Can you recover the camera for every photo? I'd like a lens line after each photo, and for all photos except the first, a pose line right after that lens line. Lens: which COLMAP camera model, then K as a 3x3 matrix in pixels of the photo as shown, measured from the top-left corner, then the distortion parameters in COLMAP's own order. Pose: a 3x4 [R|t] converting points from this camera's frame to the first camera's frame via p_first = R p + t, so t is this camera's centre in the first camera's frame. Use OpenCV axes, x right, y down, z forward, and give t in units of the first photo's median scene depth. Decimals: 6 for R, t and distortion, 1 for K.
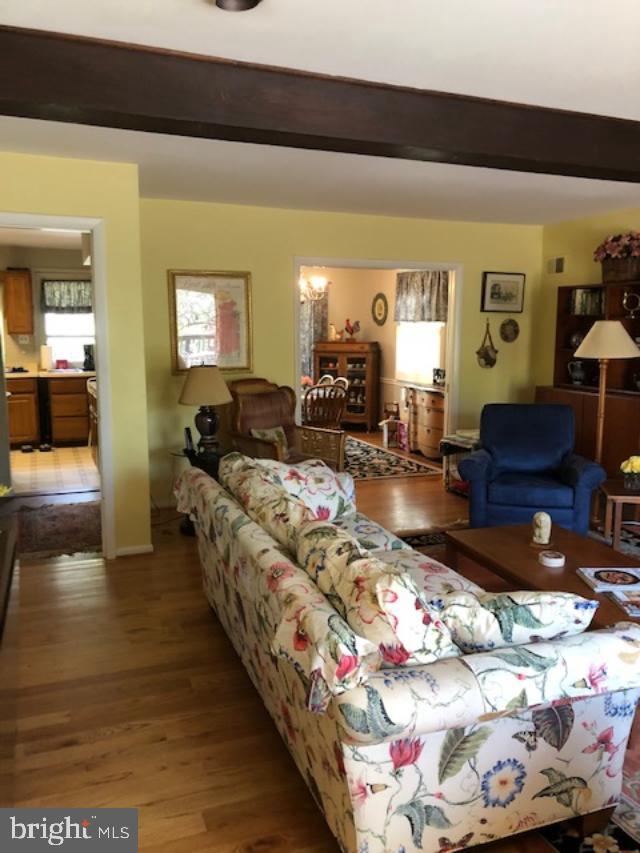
lens RADIAL K [[696.1, 0, 327.9], [0, 696.1, 430.9], [0, 0, 1]] dist [0.005057, -0.005954]
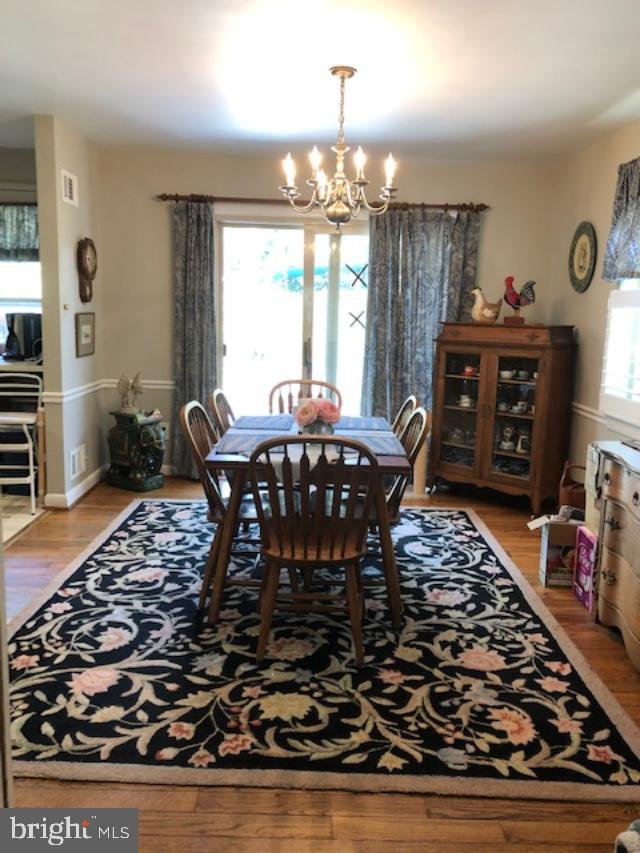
lens RADIAL K [[696.1, 0, 327.3], [0, 696.1, 422.8], [0, 0, 1]] dist [0.005057, -0.005954]
pose [[0.929951, 0.079194, -0.359054, 0.149000], [-0.076452, 0.996834, 0.021853, -0.098080], [0.359647, 0.007128, 0.933061, 0.813844]]
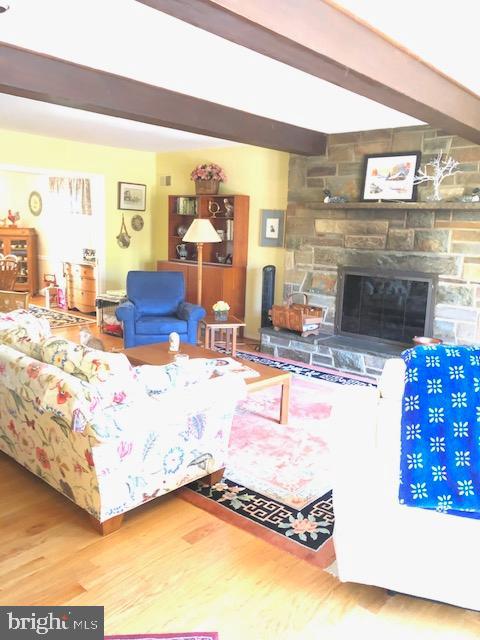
lens RADIAL K [[537.5, 0, 237.4], [0, 537.5, 323.4], [0, 0, 1]] dist [-0.007849, -0.002421]
pose [[0.892921, -0.051799, 0.447223, -0.080560], [0.032306, 0.998170, 0.051111, 0.019477], [-0.449052, -0.031190, 0.892961, -0.135347]]
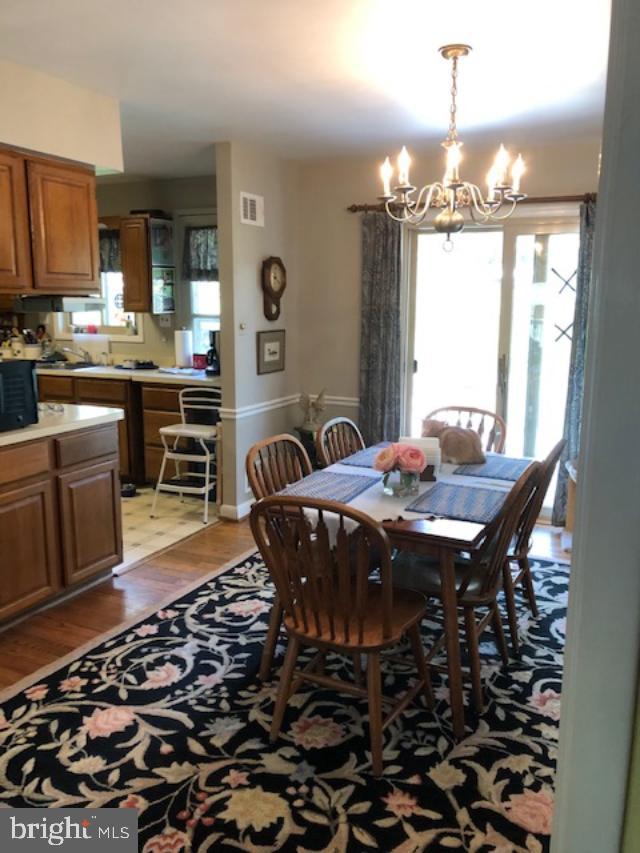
lens RADIAL K [[696.1, 0, 315.7], [0, 696.1, 429.0], [0, 0, 1]] dist [0.005057, -0.005954]
pose [[0.669965, 0.133151, -0.730354, 0.232922], [-0.111118, 0.990688, 0.078683, -0.137938], [0.734030, 0.028441, 0.678522, 0.940943]]
